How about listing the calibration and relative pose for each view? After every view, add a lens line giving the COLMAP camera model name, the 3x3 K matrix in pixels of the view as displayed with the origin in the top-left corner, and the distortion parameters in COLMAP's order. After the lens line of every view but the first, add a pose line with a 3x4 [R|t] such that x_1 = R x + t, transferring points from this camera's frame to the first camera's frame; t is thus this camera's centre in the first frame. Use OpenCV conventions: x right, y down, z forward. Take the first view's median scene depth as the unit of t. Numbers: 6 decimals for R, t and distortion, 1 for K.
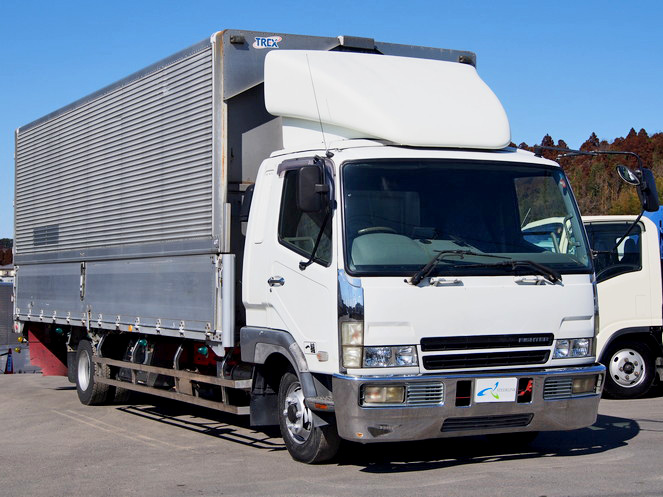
lens RADIAL K [[1225.0, 0, 331.5], [0, 1225.0, 248.5], [0, 0, 1]] dist [0.174261, 0.042863]
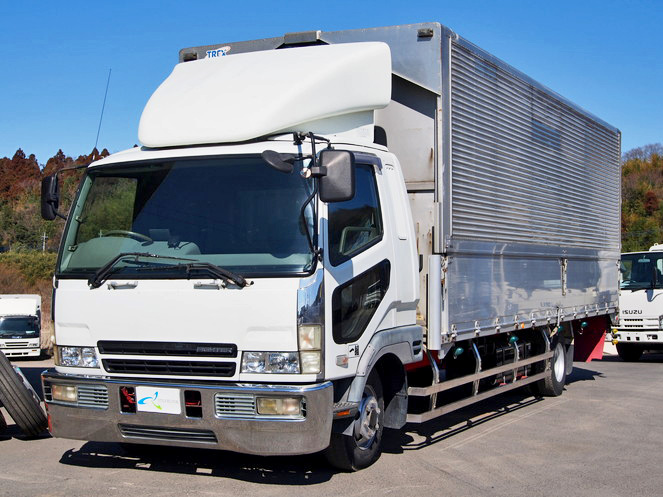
lens RADIAL K [[1127.2, 0, 331.5], [0, 1127.2, 248.5], [0, 0, 1]] dist [-0.020455, -0.052011]
pose [[0.615895, -0.012196, -0.787734, 0.877728], [0.013149, 0.999900, -0.005200, 0.004916], [0.787719, -0.007155, 0.615993, 0.561115]]
